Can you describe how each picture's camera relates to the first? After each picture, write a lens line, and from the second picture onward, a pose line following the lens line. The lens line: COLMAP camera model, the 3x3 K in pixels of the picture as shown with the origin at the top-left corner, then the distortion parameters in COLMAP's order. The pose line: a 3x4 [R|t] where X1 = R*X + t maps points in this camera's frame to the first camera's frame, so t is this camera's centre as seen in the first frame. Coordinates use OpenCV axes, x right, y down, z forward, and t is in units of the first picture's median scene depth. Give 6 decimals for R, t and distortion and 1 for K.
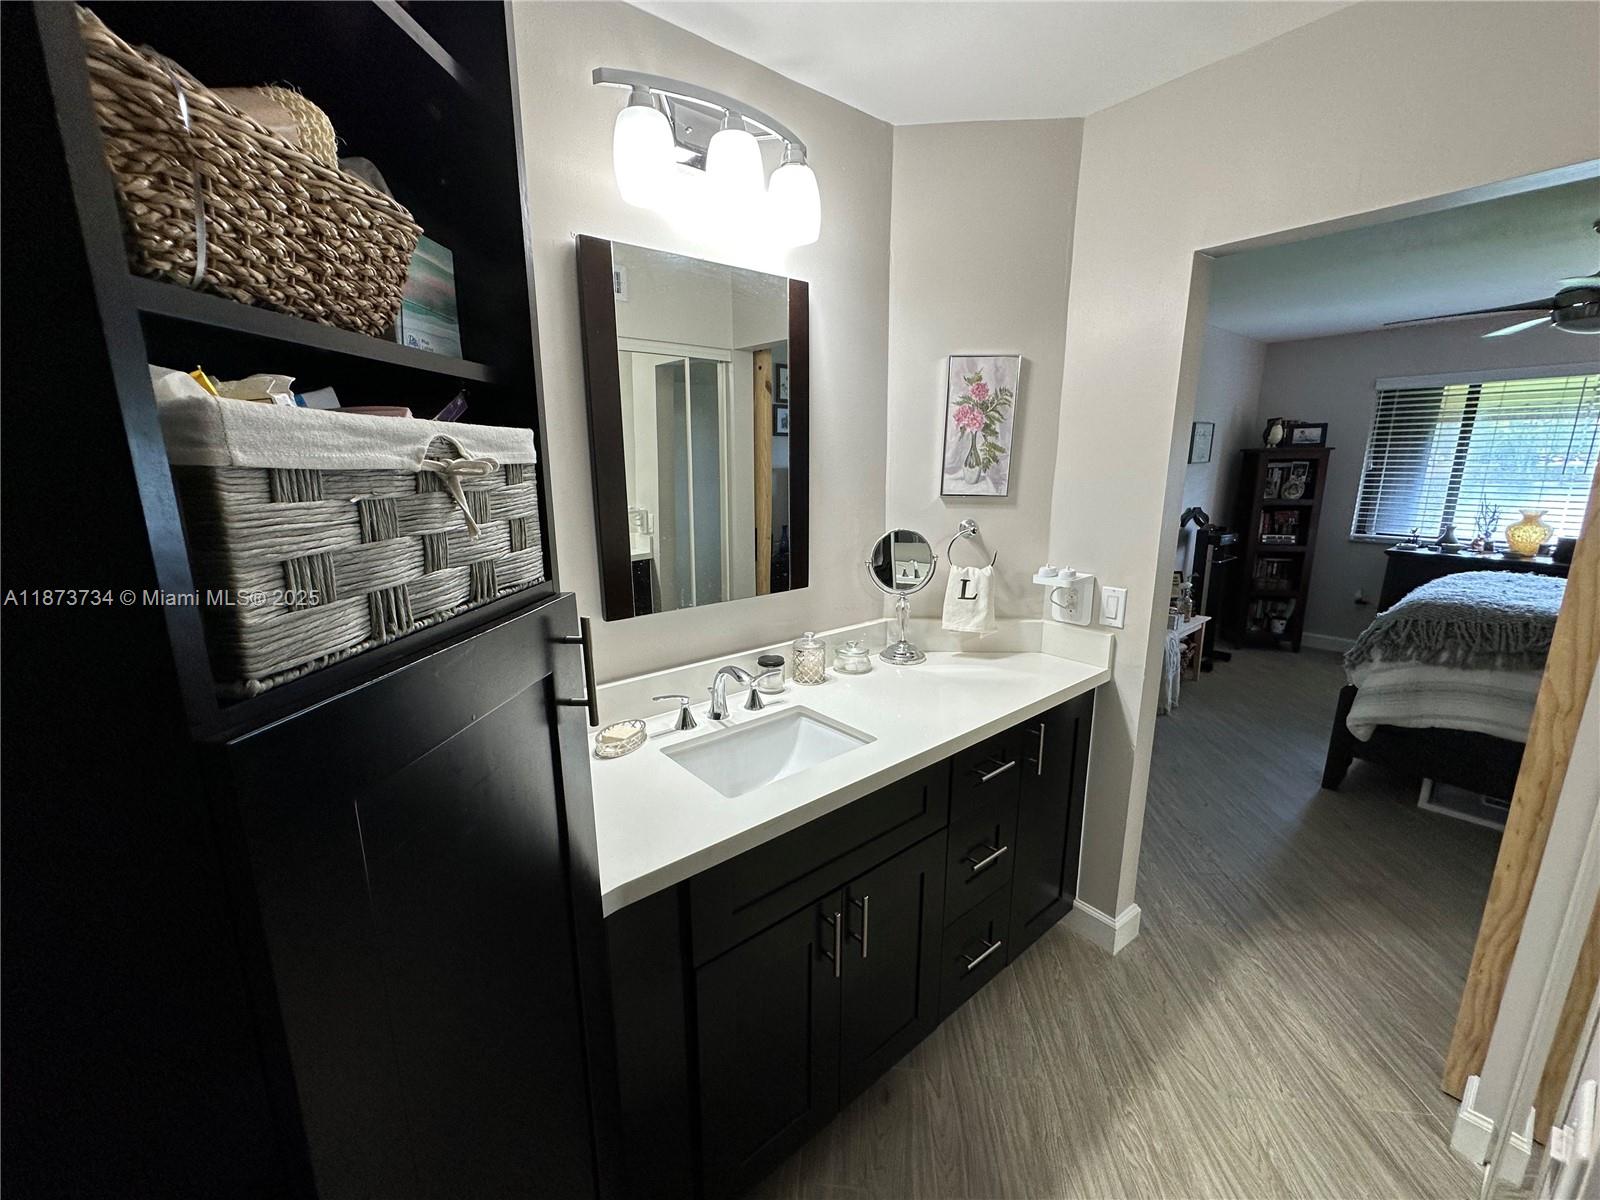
lens RADIAL K [[644.8, 0, 800.0], [0, 644.8, 600.0], [0, 0, 1]] dist [-0.001457, 0.000526]
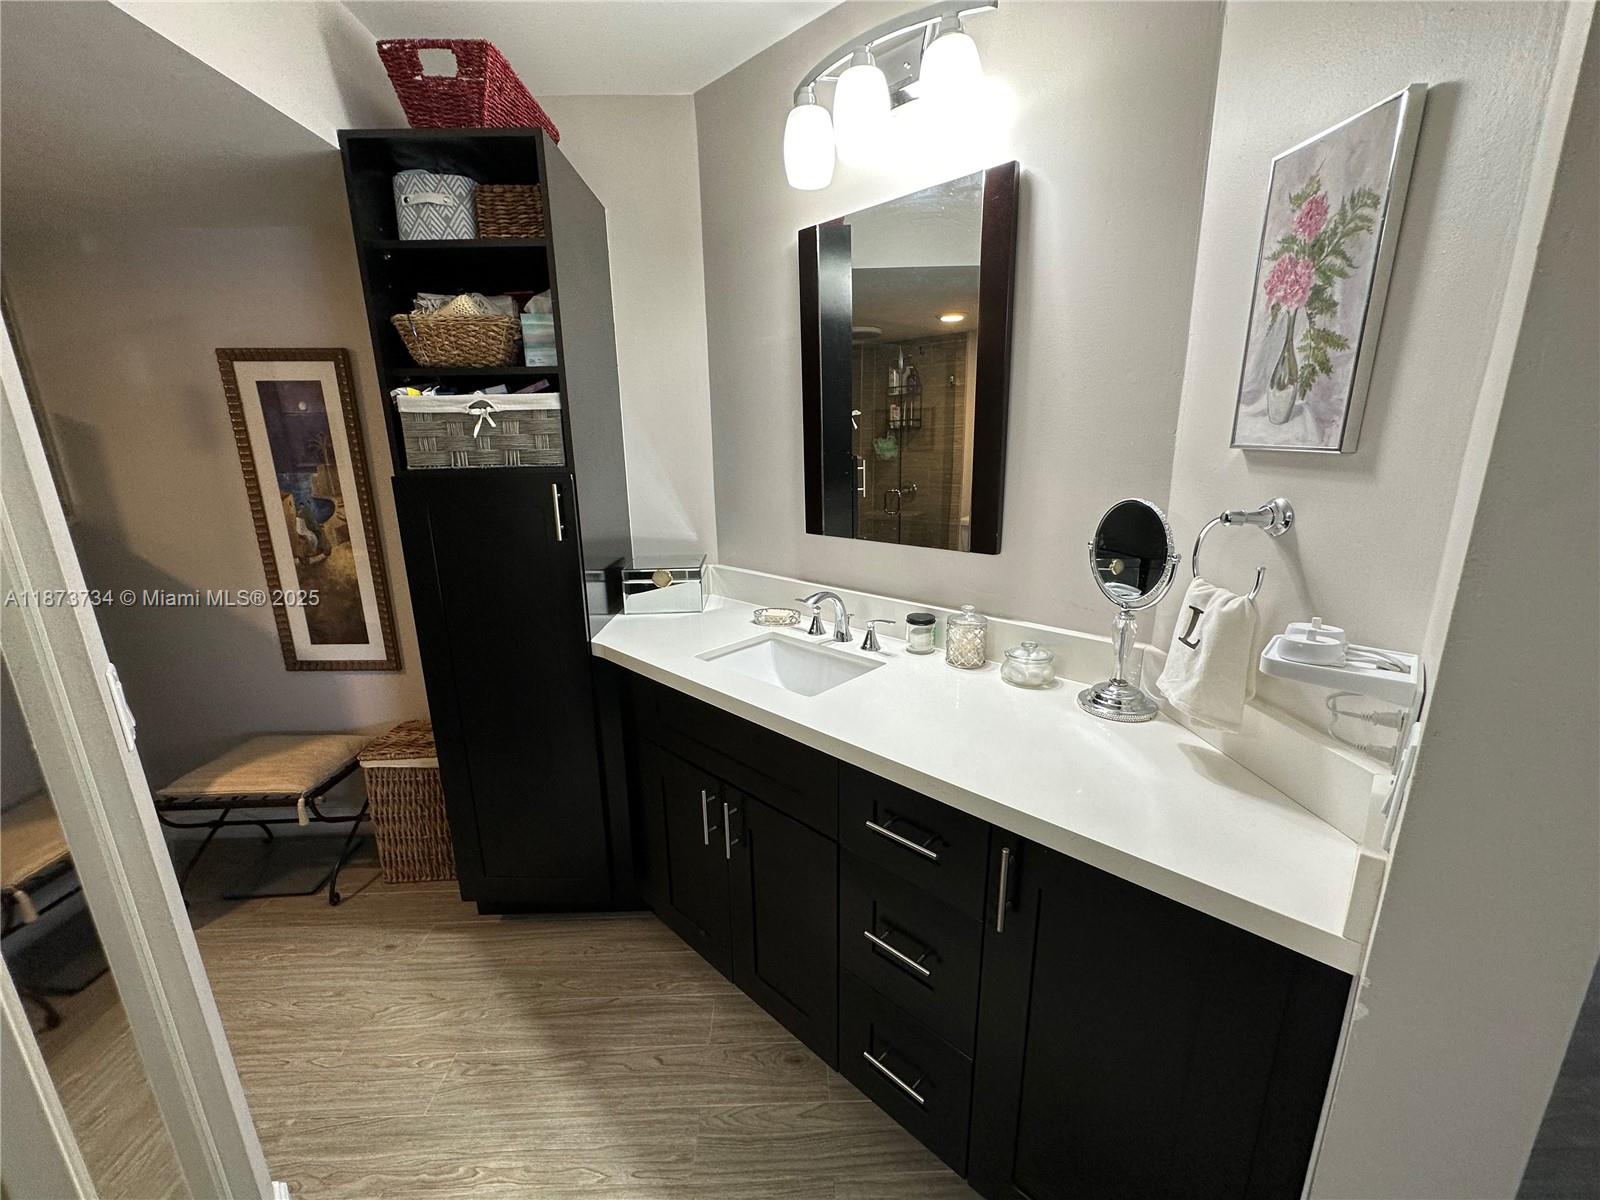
lens RADIAL K [[644.8, 0, 800.0], [0, 644.8, 600.0], [0, 0, 1]] dist [-0.001457, 0.000526]
pose [[0.103420, 0.251139, -0.962410, 0.681633], [-0.192302, 0.954391, 0.228381, -0.089989], [0.975871, 0.161454, 0.146997, 0.566130]]
